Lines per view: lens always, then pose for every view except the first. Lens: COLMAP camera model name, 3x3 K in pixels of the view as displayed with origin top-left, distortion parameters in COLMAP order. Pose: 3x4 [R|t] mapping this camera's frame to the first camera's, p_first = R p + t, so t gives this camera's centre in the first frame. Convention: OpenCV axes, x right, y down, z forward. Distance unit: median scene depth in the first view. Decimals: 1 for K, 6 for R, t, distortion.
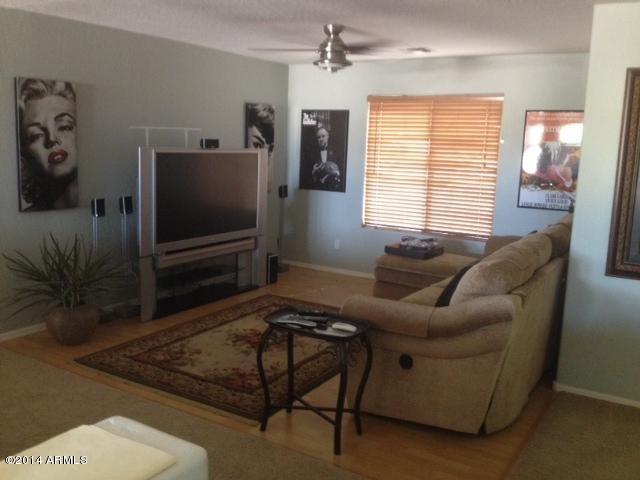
lens RADIAL K [[619.4, 0, 320.0], [0, 619.4, 240.0], [0, 0, 1]] dist [0.179802, -0.386941]
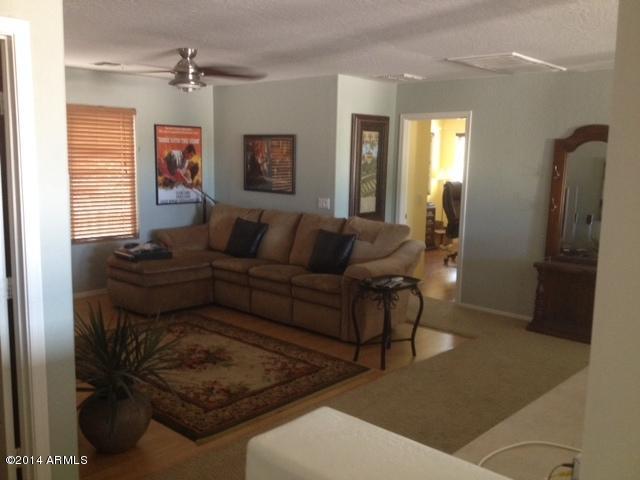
lens RADIAL K [[619.4, 0, 320.0], [0, 619.4, 240.0], [0, 0, 1]] dist [0.179802, -0.386941]
pose [[0.166854, -0.166837, 0.971764, -0.851888], [0.141678, 0.979409, 0.143823, -0.120638], [-0.975749, 0.113680, 0.187056, 0.504694]]
